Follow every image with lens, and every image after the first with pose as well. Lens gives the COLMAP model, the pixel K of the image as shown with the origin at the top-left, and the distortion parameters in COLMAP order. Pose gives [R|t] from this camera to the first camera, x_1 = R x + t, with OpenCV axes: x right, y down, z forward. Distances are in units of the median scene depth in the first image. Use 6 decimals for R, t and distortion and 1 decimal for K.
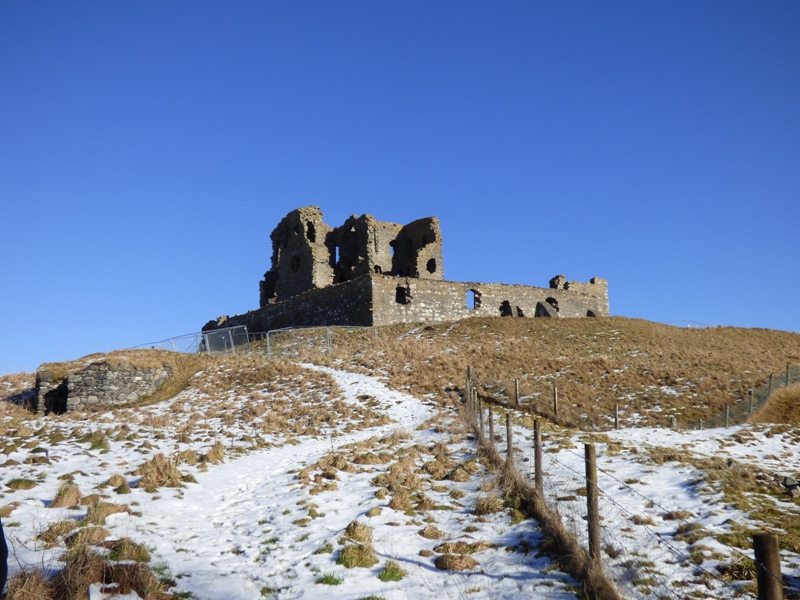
lens RADIAL K [[871.9, 0, 400.5], [0, 871.9, 299.0], [0, 0, 1]] dist [-0.020966, 0.000000]
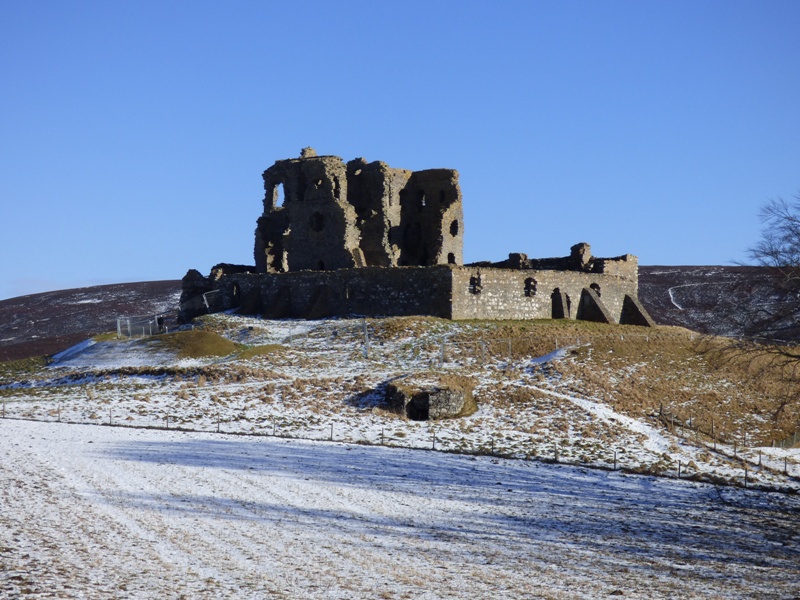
lens RADIAL K [[1924.4, 0, 400.4], [0, 1924.4, 298.4], [0, 0, 1]] dist [0.445069, 0.000000]
pose [[0.973351, 0.047854, 0.224273, -0.550829], [-0.075380, 0.990405, 0.115825, -0.228710], [-0.216578, -0.129644, 0.967619, -1.121507]]
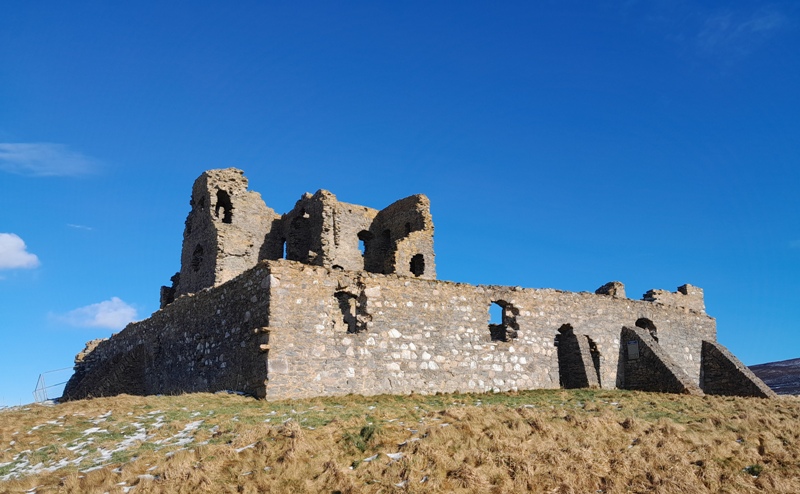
lens RADIAL K [[623.1, 0, 396.3], [0, 623.1, 280.2], [0, 0, 1]] dist [0.085267, -0.017568]
pose [[0.999953, 0.009370, -0.002499, 0.024464], [-0.009481, 0.998759, -0.048890, -0.004576], [0.002037, 0.048911, 0.998801, 0.628939]]
